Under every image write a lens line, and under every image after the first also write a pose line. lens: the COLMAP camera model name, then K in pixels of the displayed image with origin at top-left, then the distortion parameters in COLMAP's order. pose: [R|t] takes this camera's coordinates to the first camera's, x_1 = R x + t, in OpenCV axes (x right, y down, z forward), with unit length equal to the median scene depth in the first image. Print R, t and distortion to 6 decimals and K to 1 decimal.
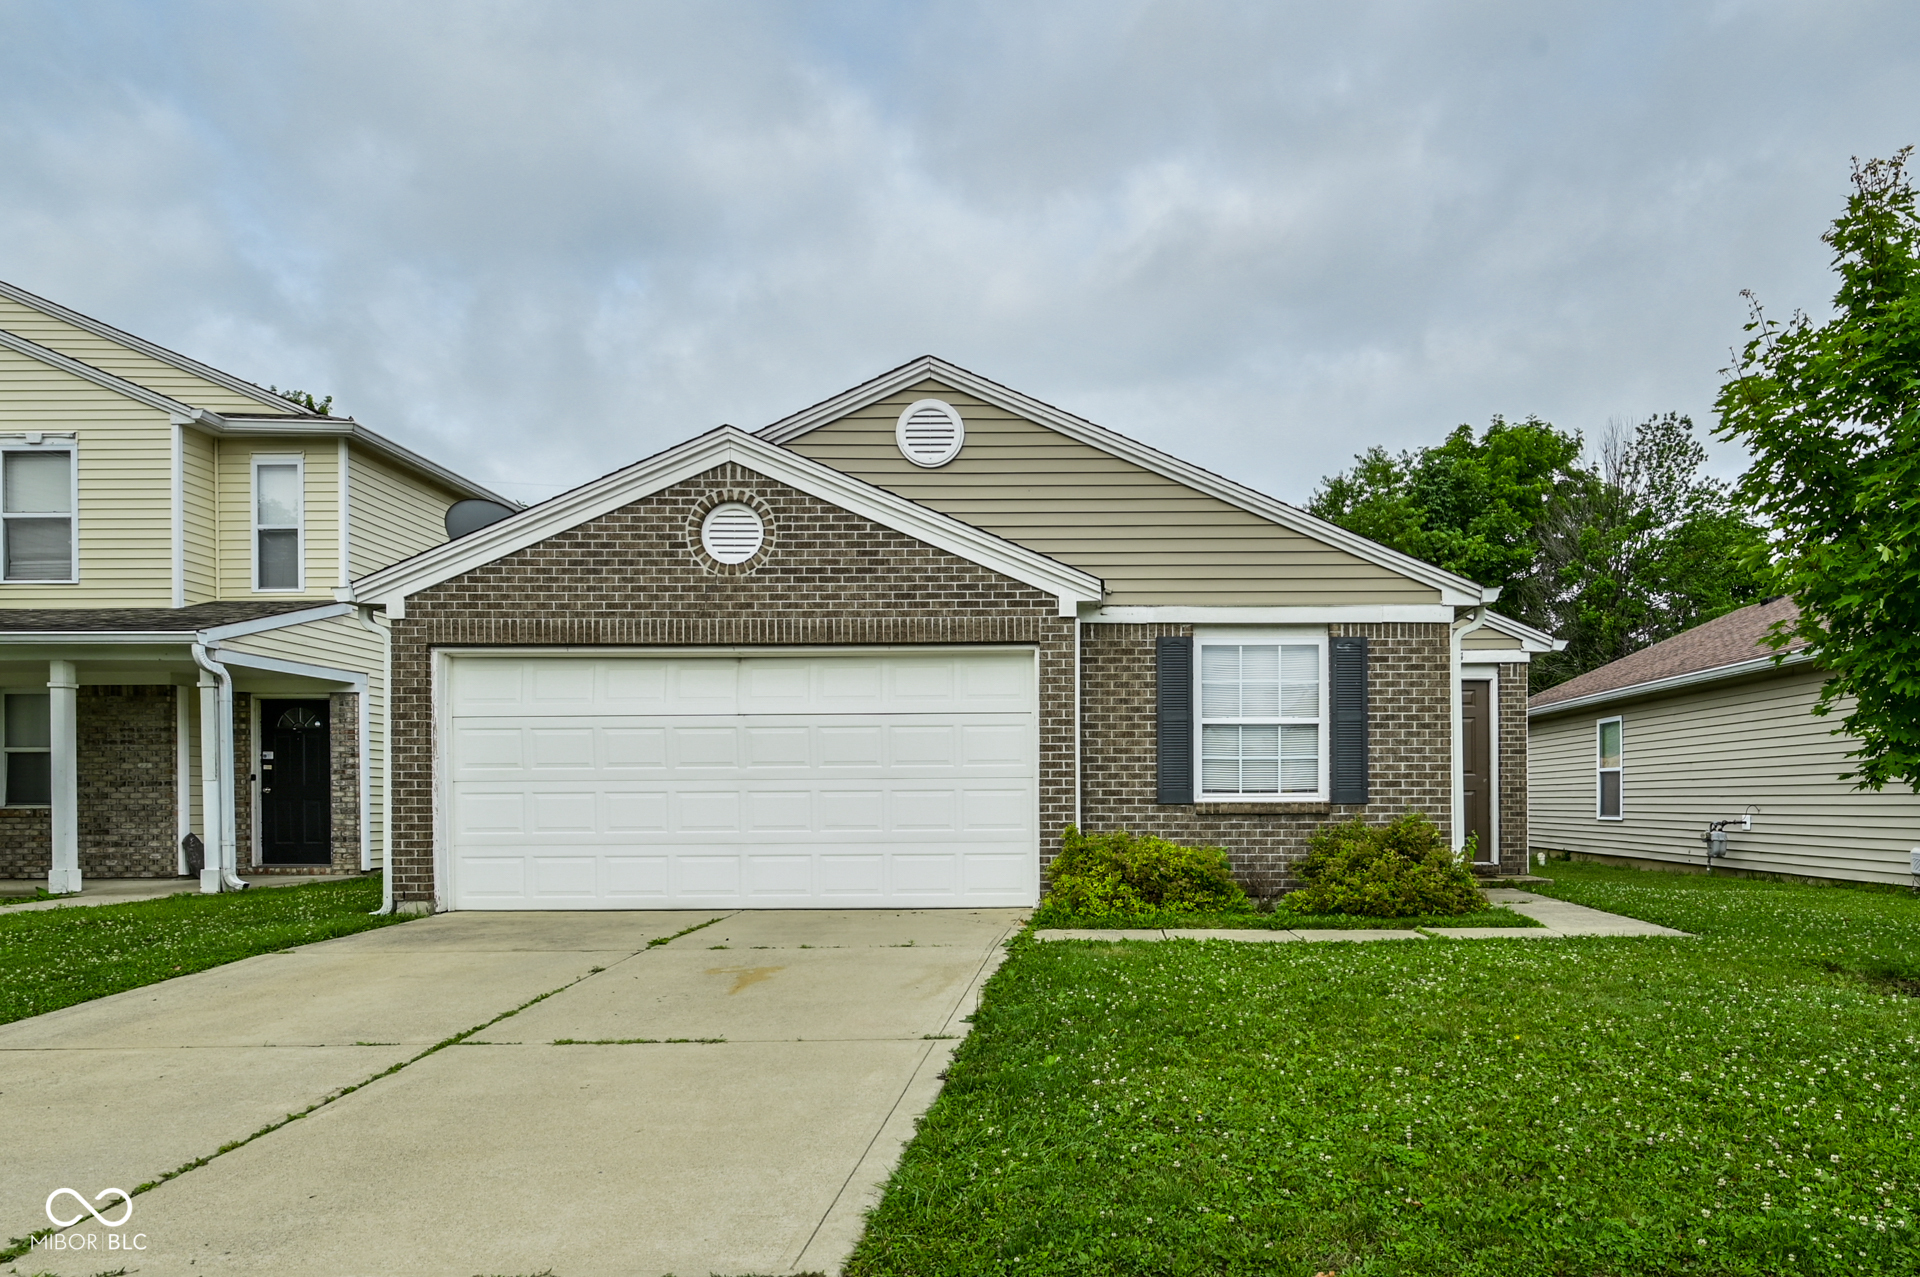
lens RADIAL K [[1159.4, 0, 1128.3], [0, 1159.4, 817.8], [0, 0, 1]] dist [-0.000110, 0.000999]
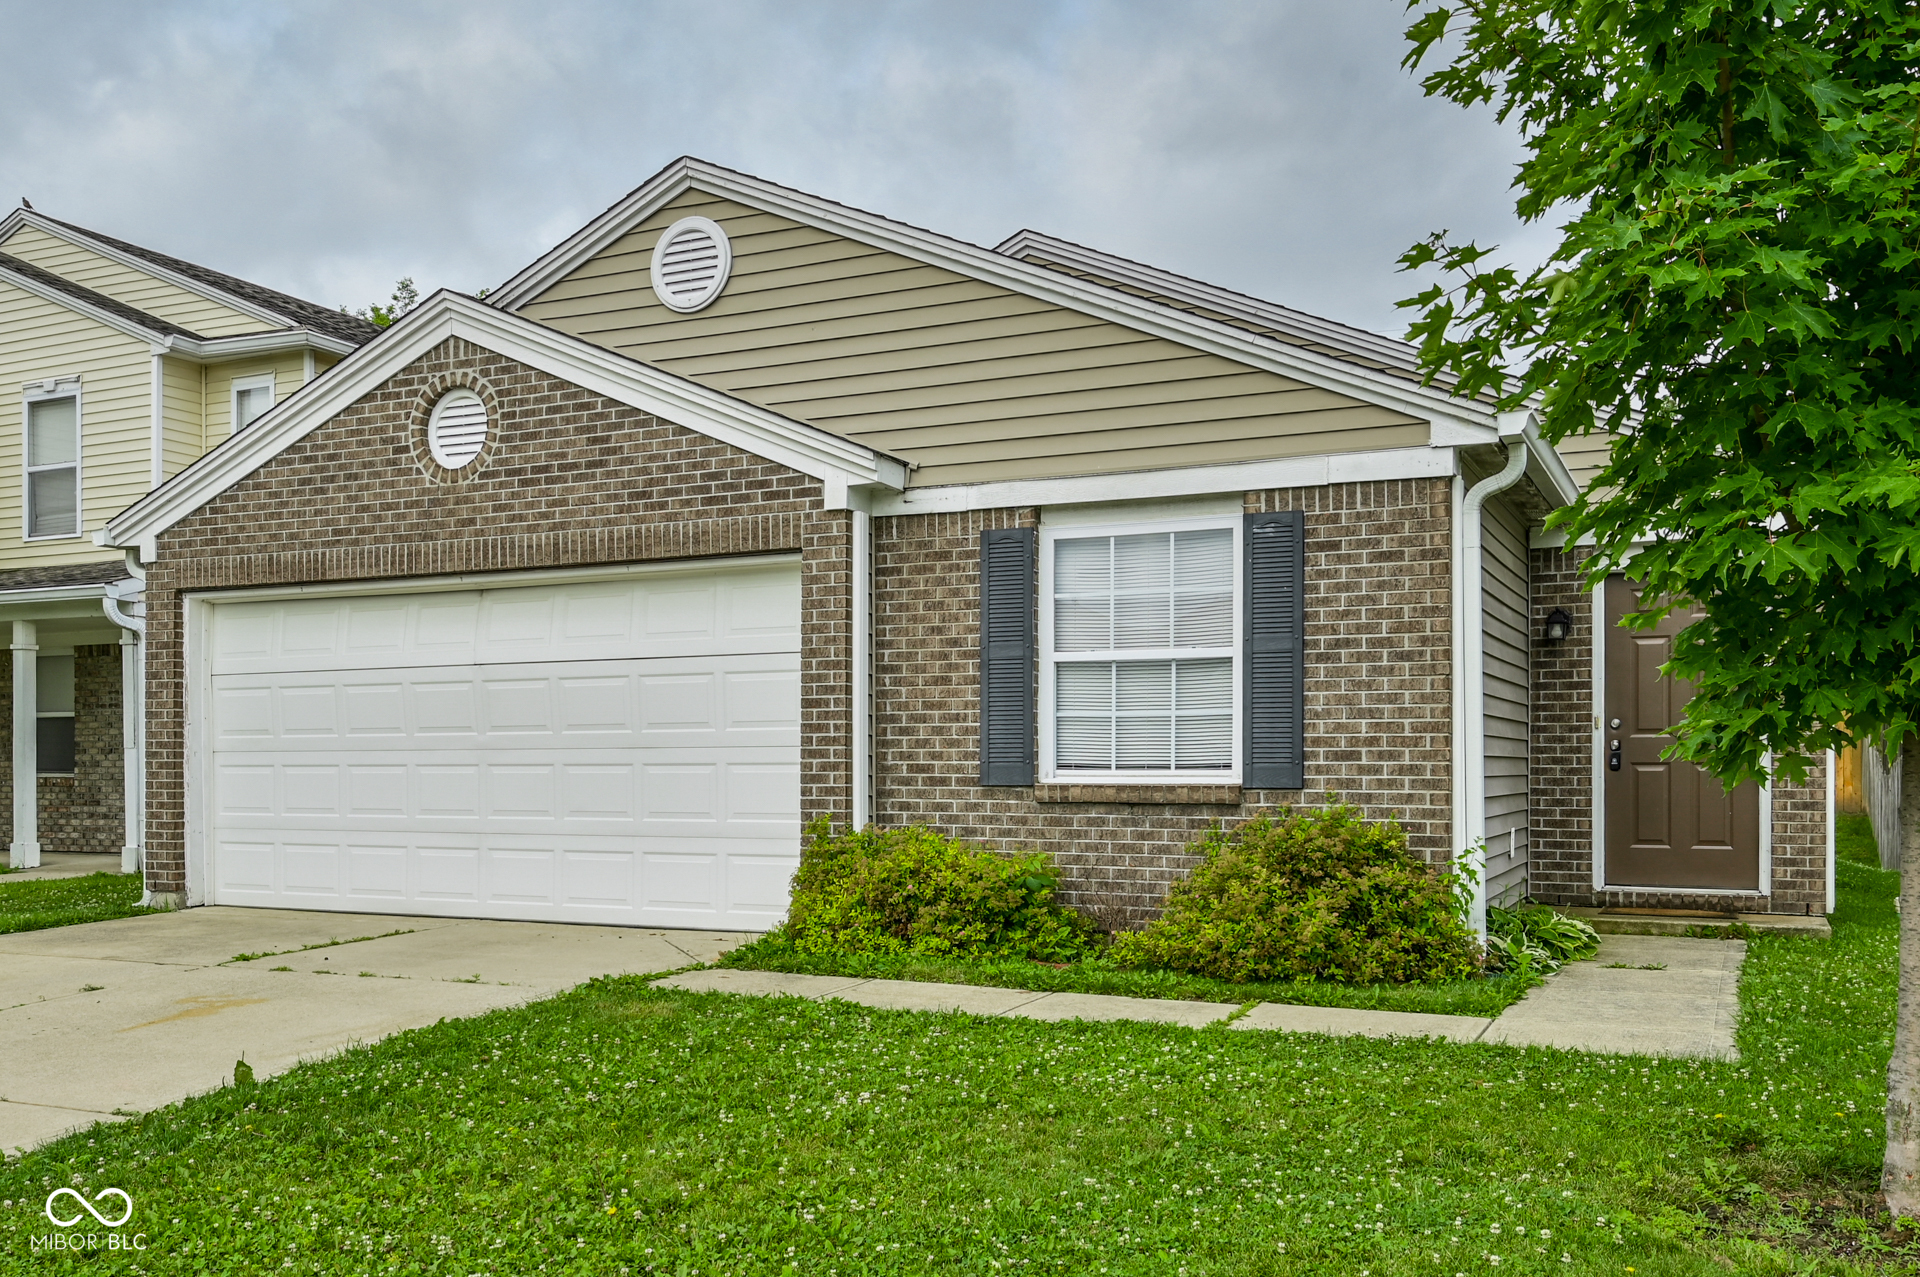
lens RADIAL K [[1628.4, 0, 949.6], [0, 1628.4, 778.4], [0, 0, 1]] dist [0.005143, 0.002821]
pose [[0.901649, 0.007286, -0.432407, 0.414468], [-0.009998, 0.999942, -0.003999, -0.012586], [0.432353, 0.007929, 0.901669, 0.167076]]
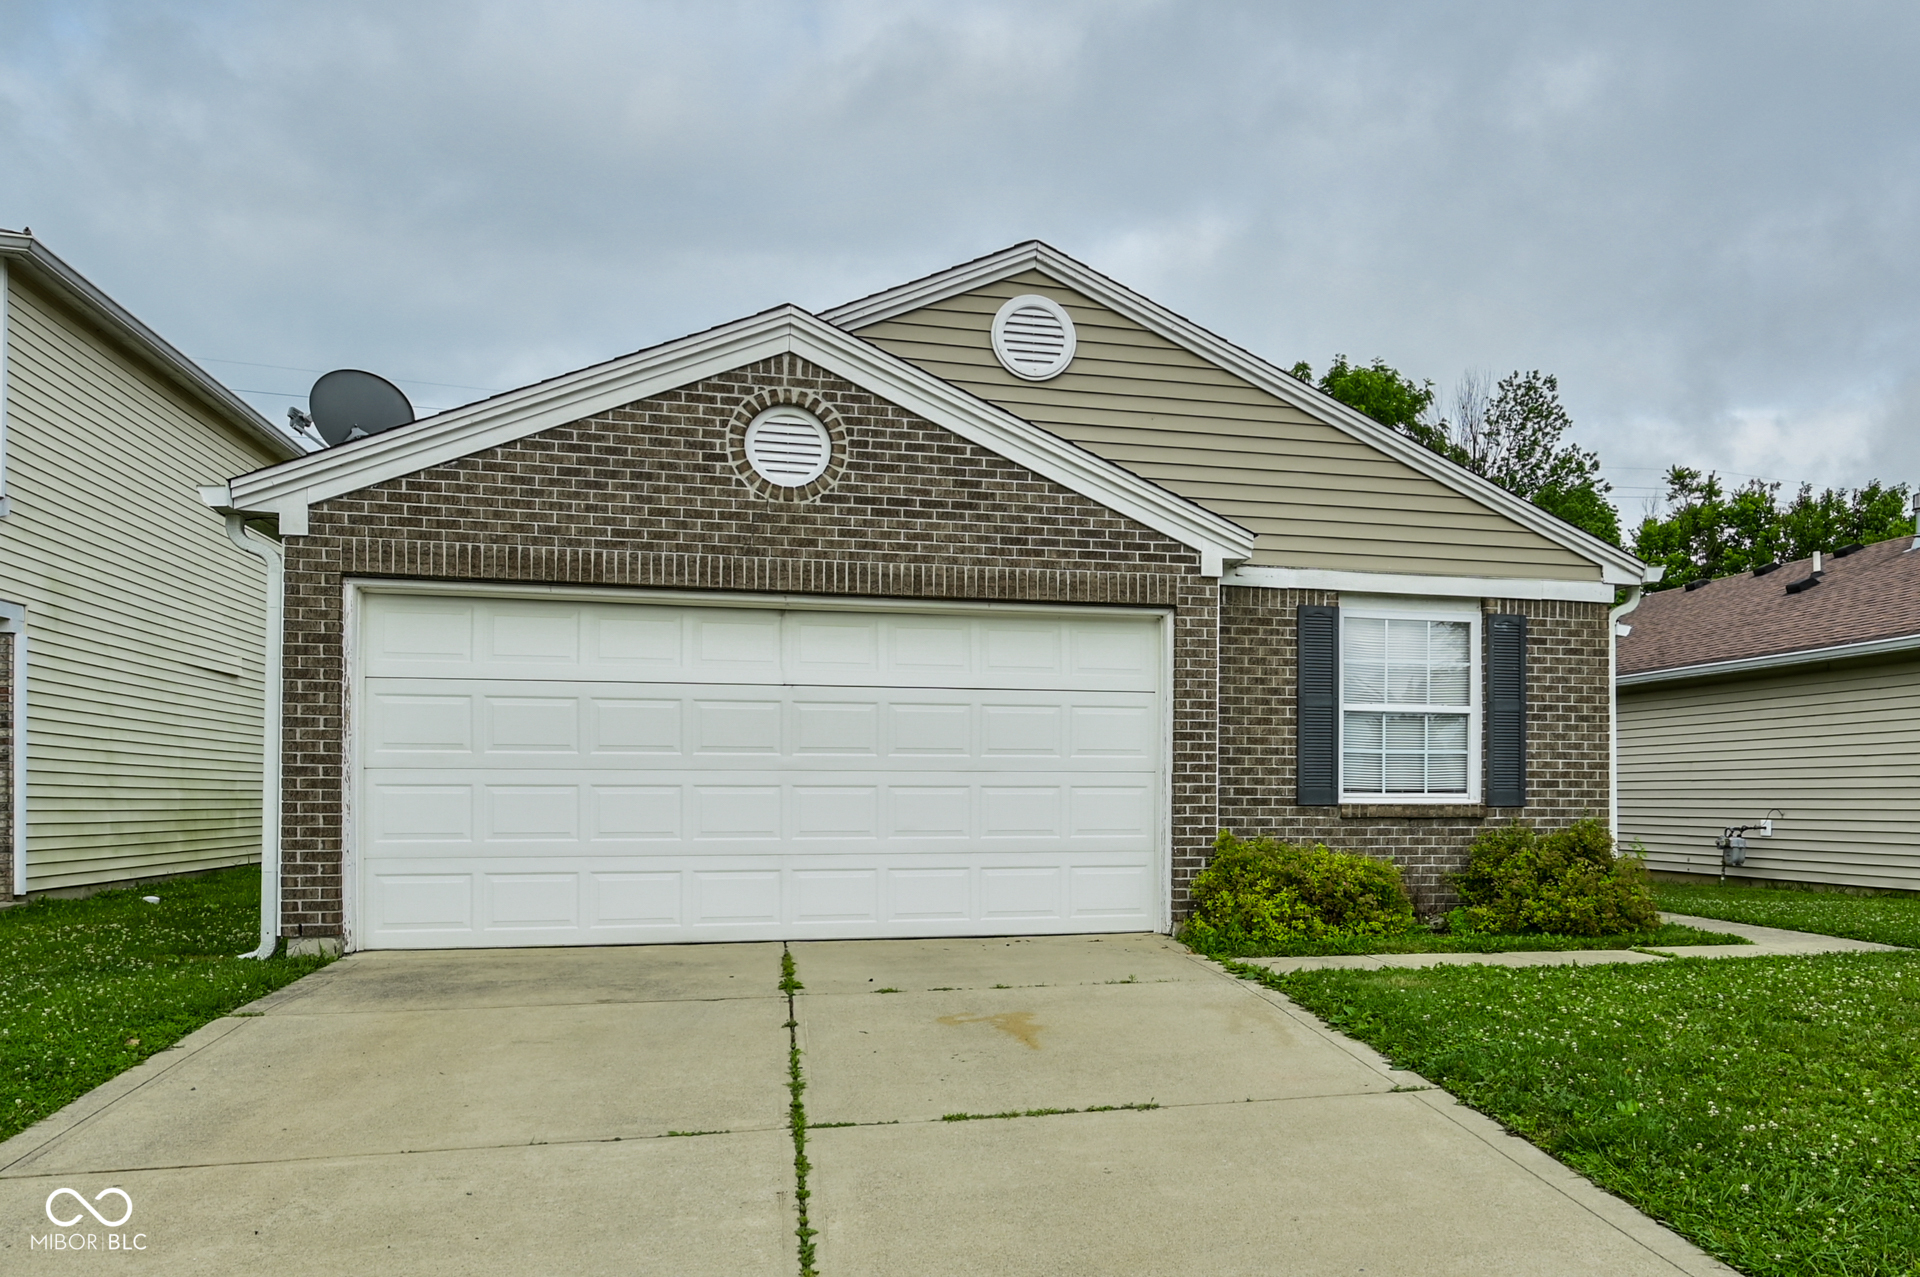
lens RADIAL K [[1423.5, 0, 1173.3], [0, 1423.5, 807.6], [0, 0, 1]] dist [0.001271, -0.003205]
pose [[0.967146, 0.005516, 0.254161, -0.328079], [-0.003439, 0.999957, -0.008617, -0.001231], [-0.254198, 0.007460, 0.967124, 0.033385]]
